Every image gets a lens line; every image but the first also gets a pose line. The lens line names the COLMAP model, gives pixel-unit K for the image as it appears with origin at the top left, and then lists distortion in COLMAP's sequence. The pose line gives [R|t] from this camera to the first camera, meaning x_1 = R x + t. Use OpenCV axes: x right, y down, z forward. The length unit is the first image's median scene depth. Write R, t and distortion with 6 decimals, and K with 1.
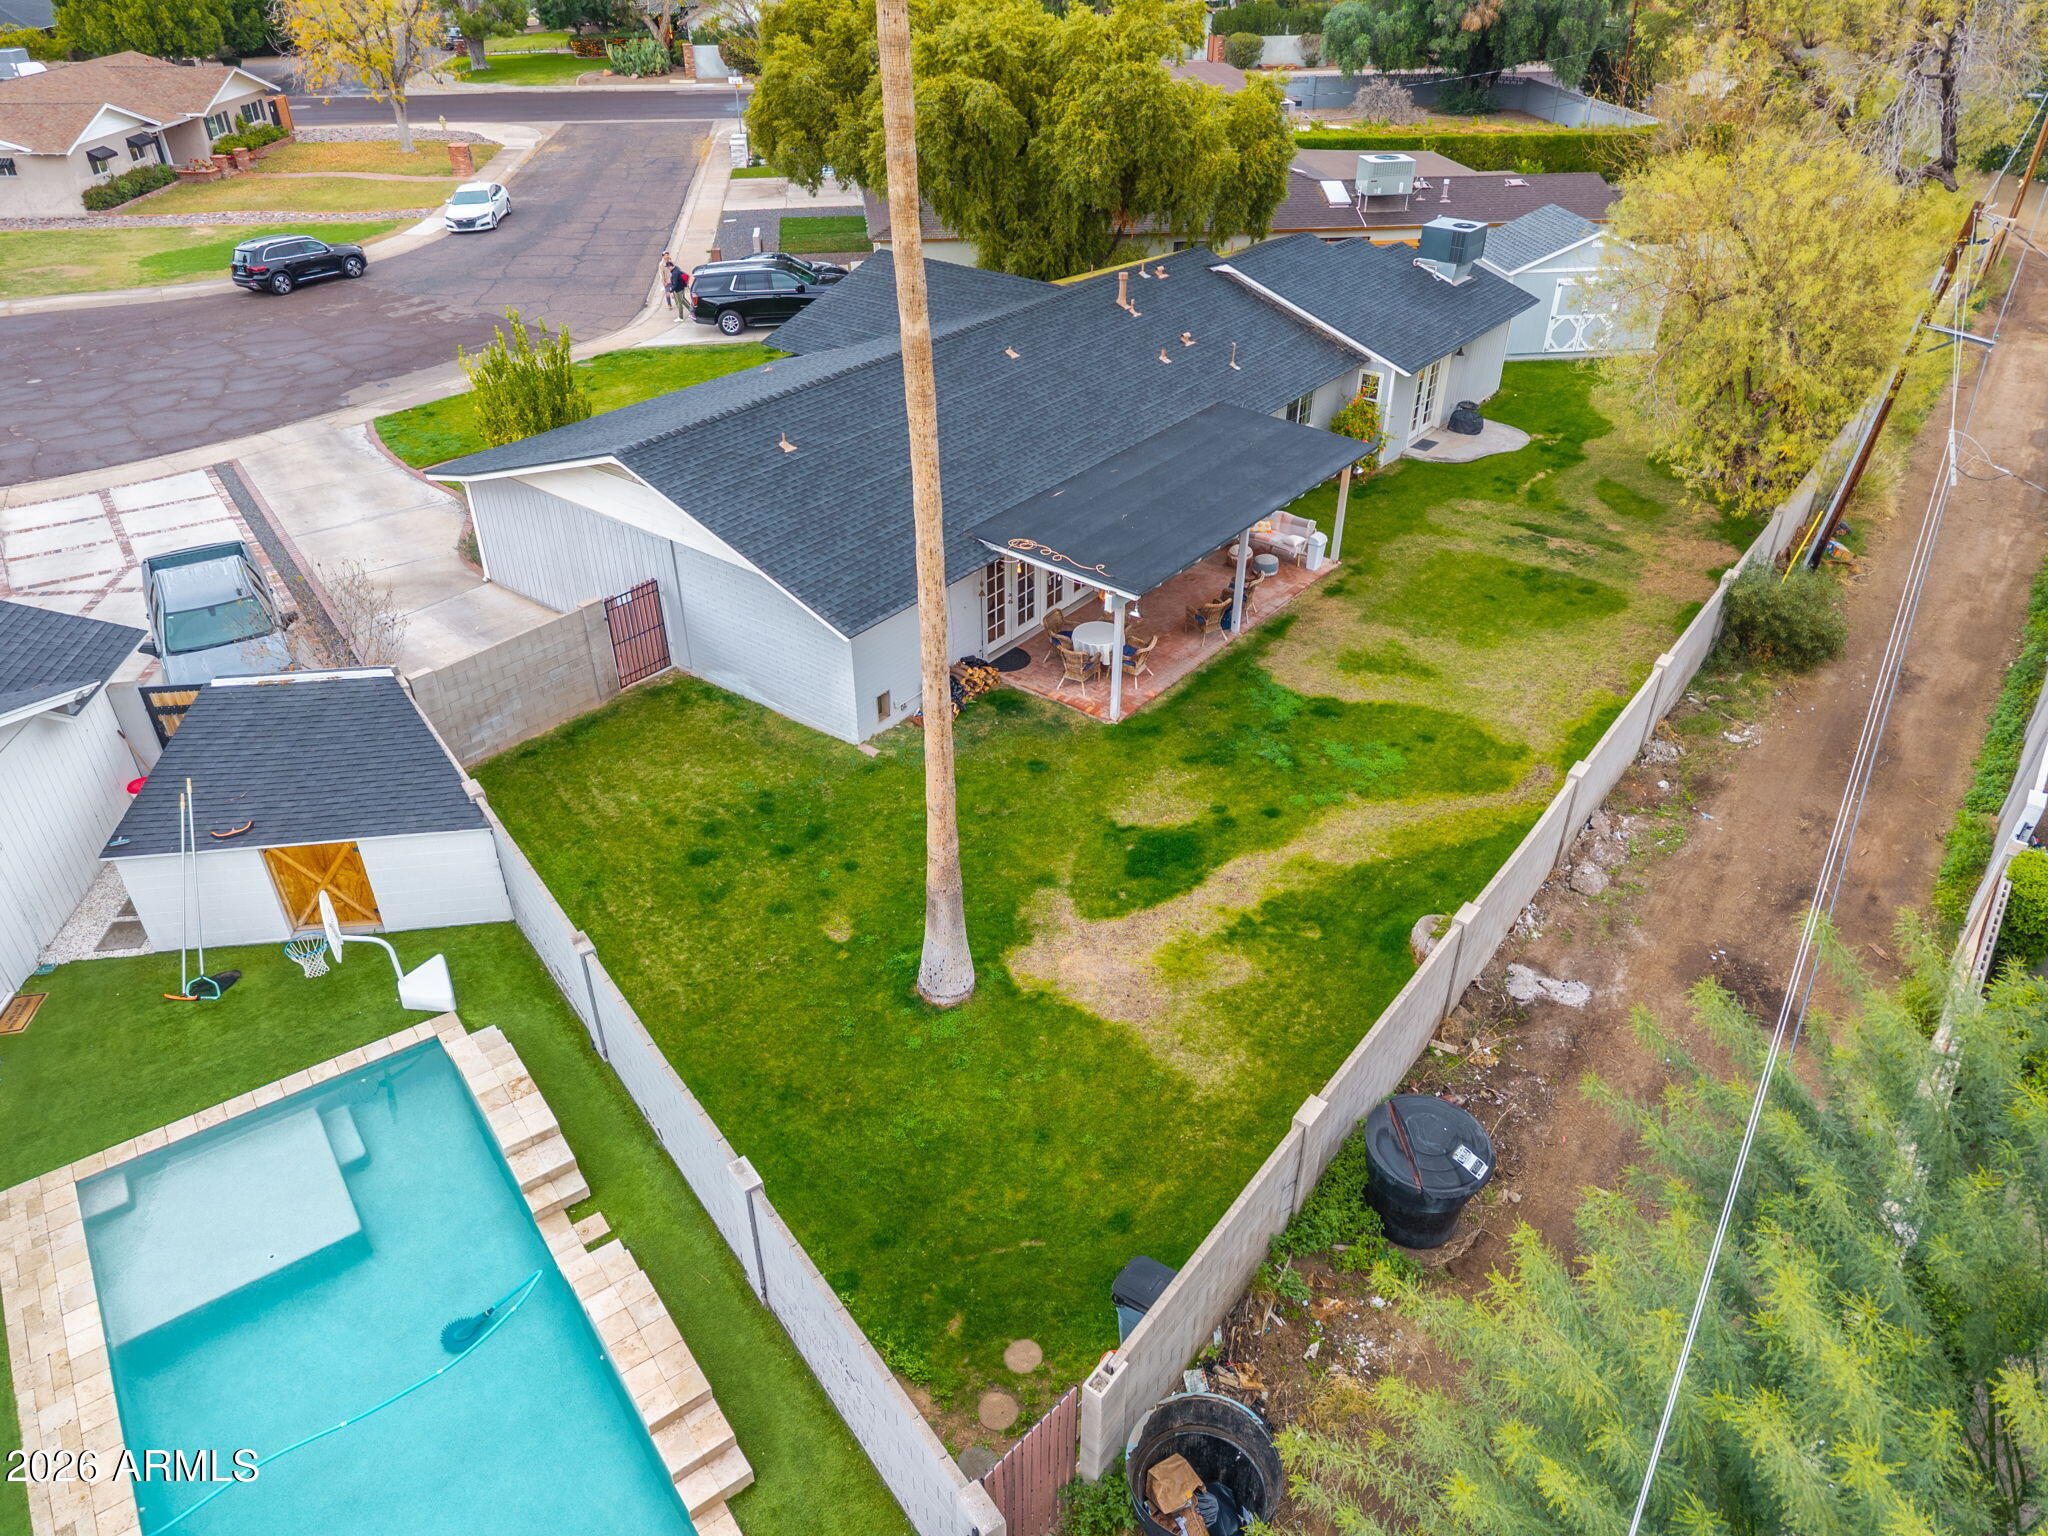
lens RADIAL K [[1370.2, 0, 1026.2], [0, 1370.2, 752.3], [0, 0, 1]] dist [0.050925, -0.069352]
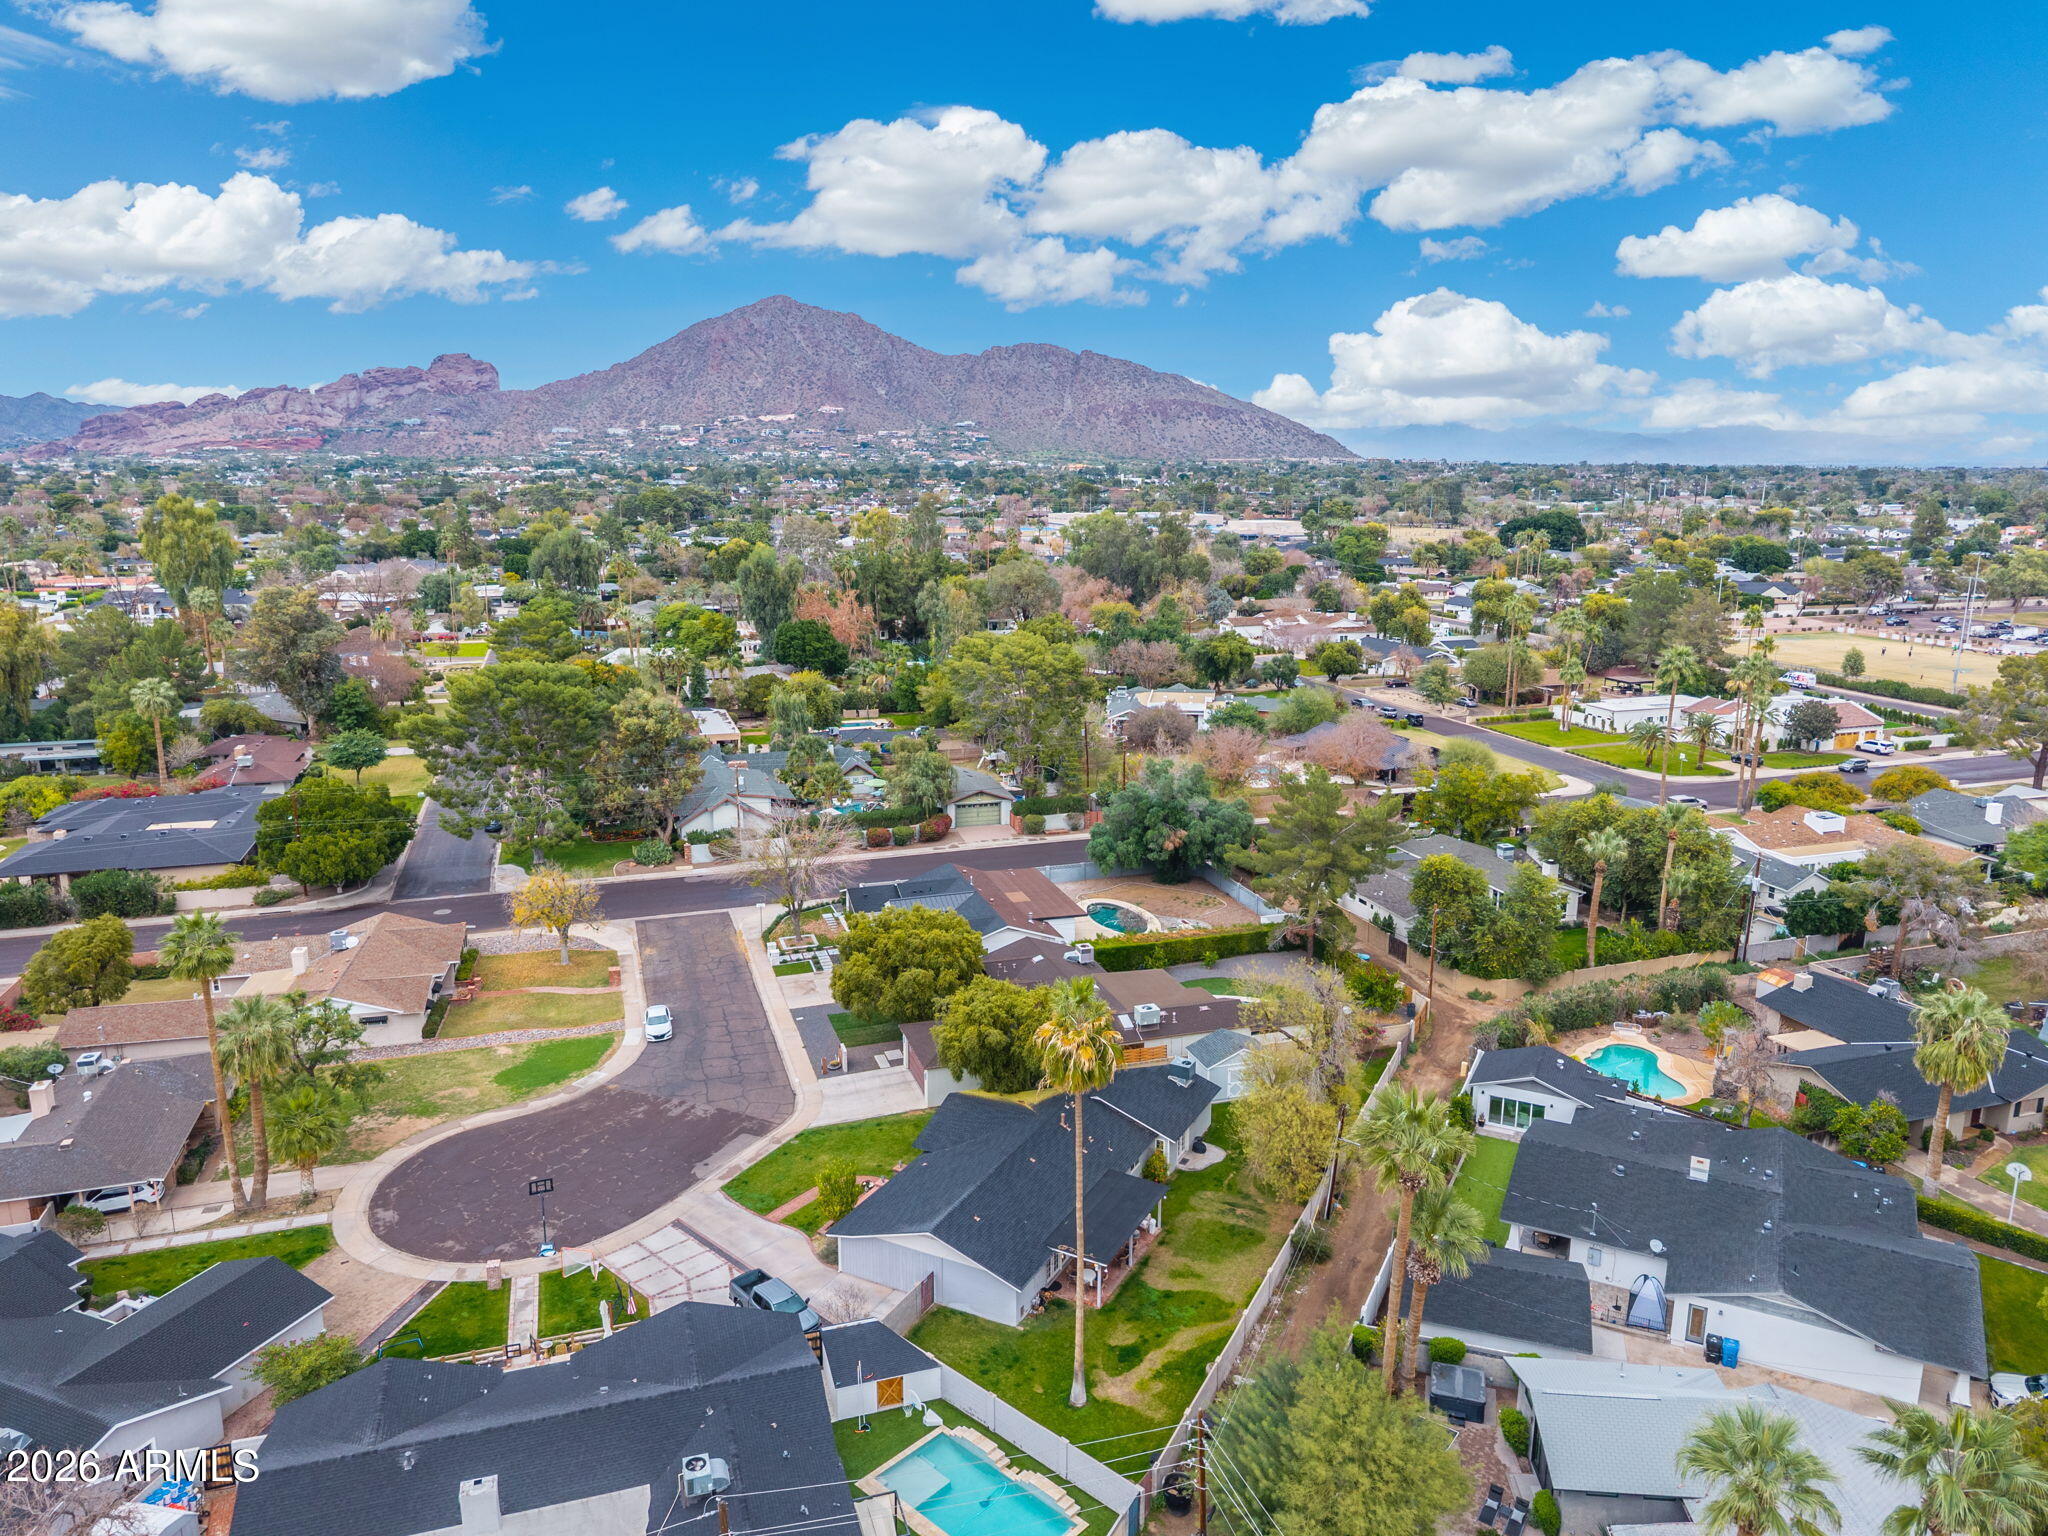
lens RADIAL K [[1370.2, 0, 1026.2], [0, 1370.2, 752.3], [0, 0, 1]] dist [0.050925, -0.069352]
pose [[0.982789, -0.035703, 0.181248, -0.561619], [0.098505, 0.931301, -0.350677, -0.106123], [-0.156277, 0.362496, 0.918790, -2.039927]]
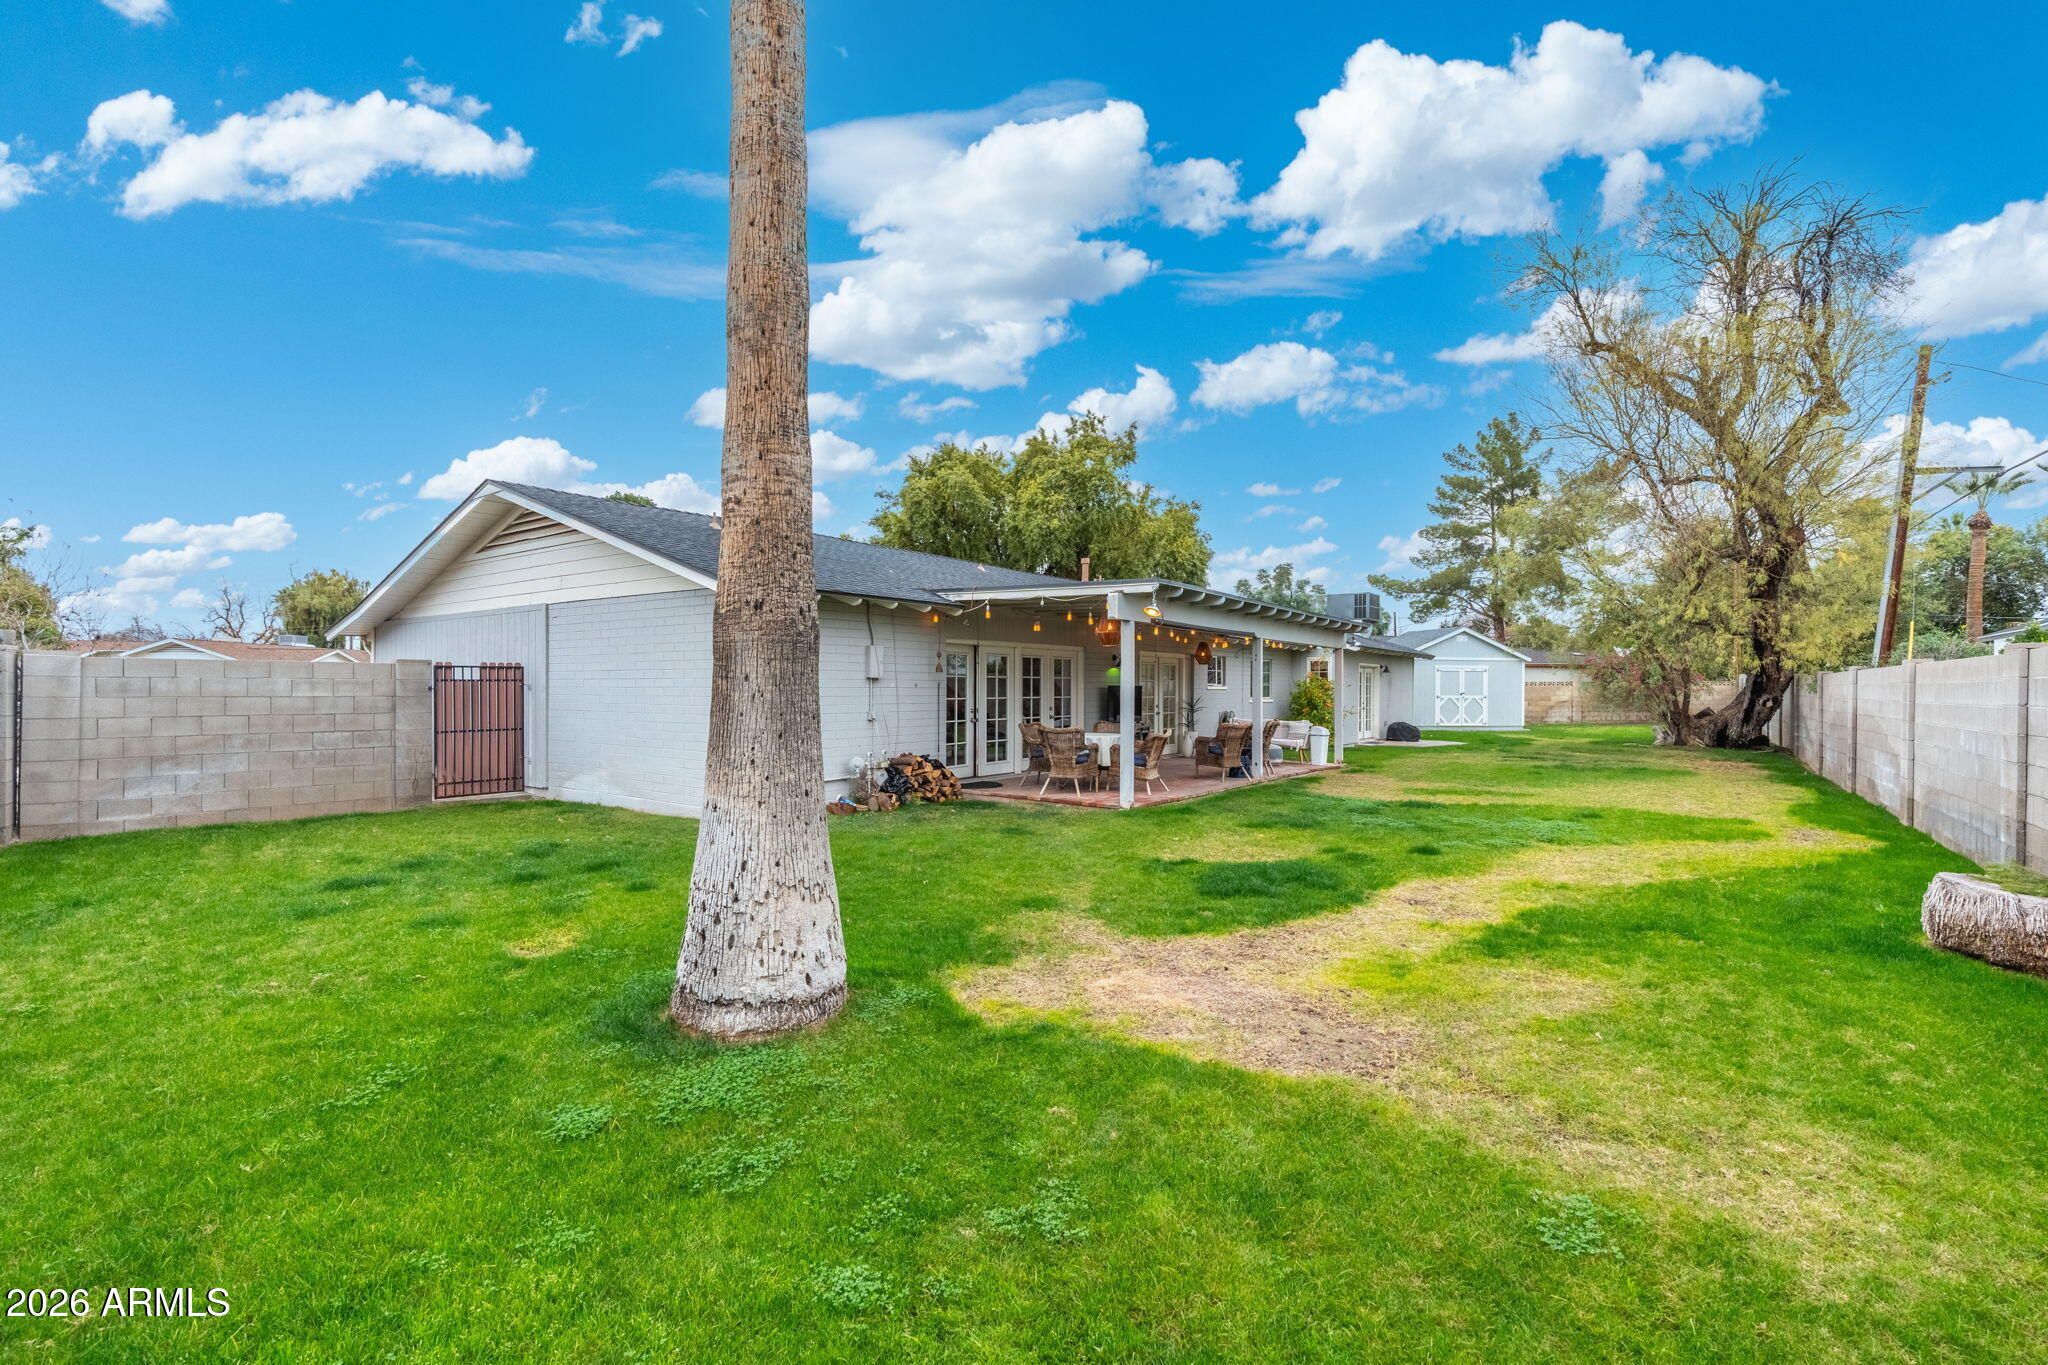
lens RADIAL K [[913.1, 0, 1015.2], [0, 913.1, 681.5], [0, 0, 1]] dist [-0.008357, 0.001221]
pose [[0.999769, 0.002135, 0.021370, -0.000642], [0.009894, 0.837385, -0.546523, 0.169180], [-0.019062, 0.546609, 0.837171, 0.573074]]
